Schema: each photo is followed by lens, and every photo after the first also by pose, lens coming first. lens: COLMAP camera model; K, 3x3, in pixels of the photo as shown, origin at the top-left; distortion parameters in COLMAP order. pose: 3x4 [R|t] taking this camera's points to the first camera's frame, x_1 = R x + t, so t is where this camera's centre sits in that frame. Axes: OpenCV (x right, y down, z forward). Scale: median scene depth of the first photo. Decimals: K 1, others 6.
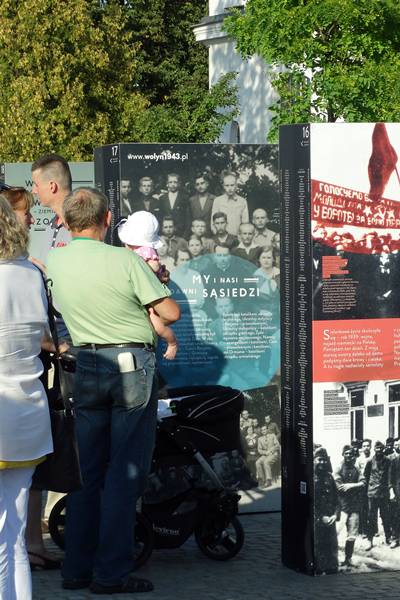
lens RADIAL K [[2259.0, 0, 200.1], [0, 2259.0, 300.0], [0, 0, 1]] dist [0.246053, 0.000000]
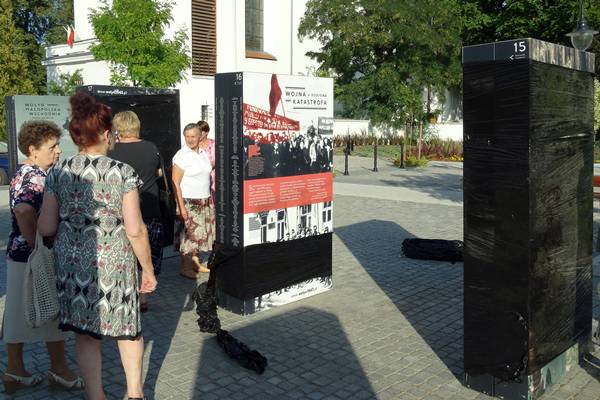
lens RADIAL K [[619.5, 0, 325.7], [0, 619.5, 180.6], [0, 0, 1]] dist [0.064085, 0.000000]
pose [[0.912574, -0.028425, 0.407924, -0.094044], [0.005350, 0.998326, 0.057596, -0.019271], [-0.408878, -0.050379, 0.911198, 0.509417]]
